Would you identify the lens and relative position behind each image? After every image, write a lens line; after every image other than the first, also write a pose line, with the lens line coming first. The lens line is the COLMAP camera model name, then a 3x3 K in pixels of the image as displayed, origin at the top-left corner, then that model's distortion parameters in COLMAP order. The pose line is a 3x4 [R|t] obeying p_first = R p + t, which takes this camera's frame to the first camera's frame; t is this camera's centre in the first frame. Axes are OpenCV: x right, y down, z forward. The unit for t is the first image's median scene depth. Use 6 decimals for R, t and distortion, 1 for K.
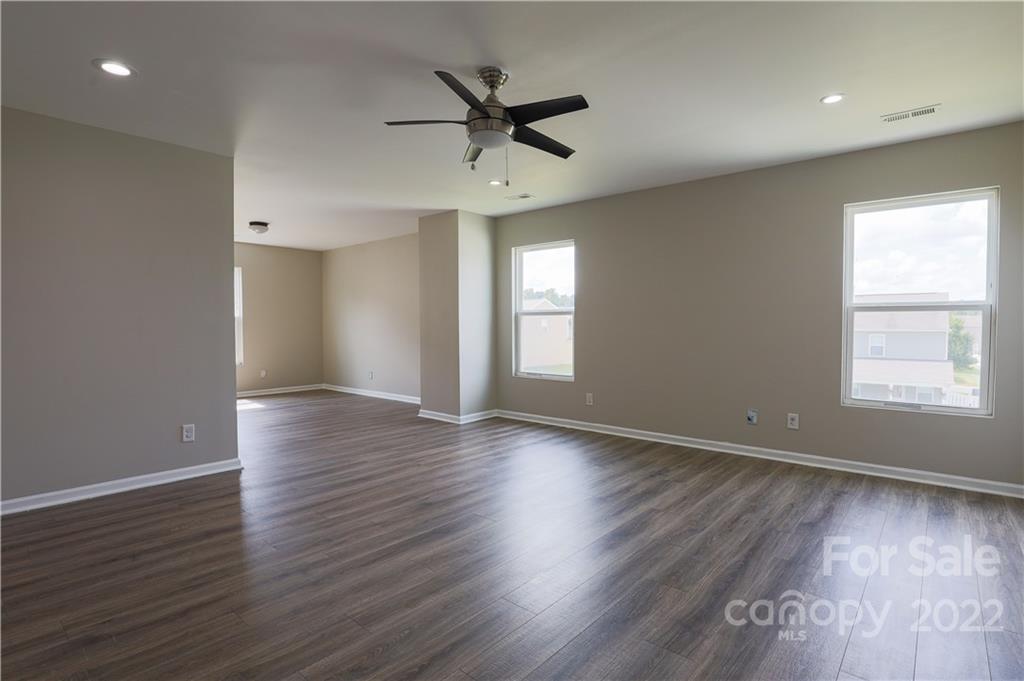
lens RADIAL K [[508.1, 0, 507.3], [0, 508.1, 342.6], [0, 0, 1]] dist [-0.030898, 0.001448]
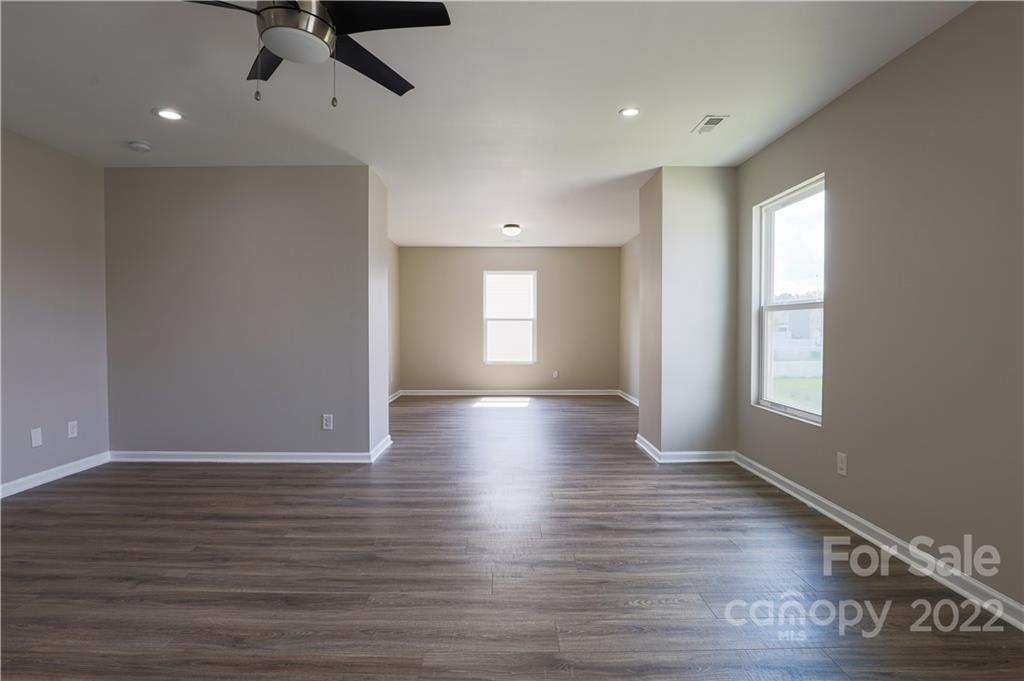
lens RADIAL K [[508.1, 0, 507.3], [0, 508.1, 342.6], [0, 0, 1]] dist [-0.030898, 0.001448]
pose [[0.664305, 0.024889, -0.747047, 0.437035], [-0.028691, 0.999558, 0.007788, -0.015043], [0.746911, 0.016260, 0.664726, 0.518935]]
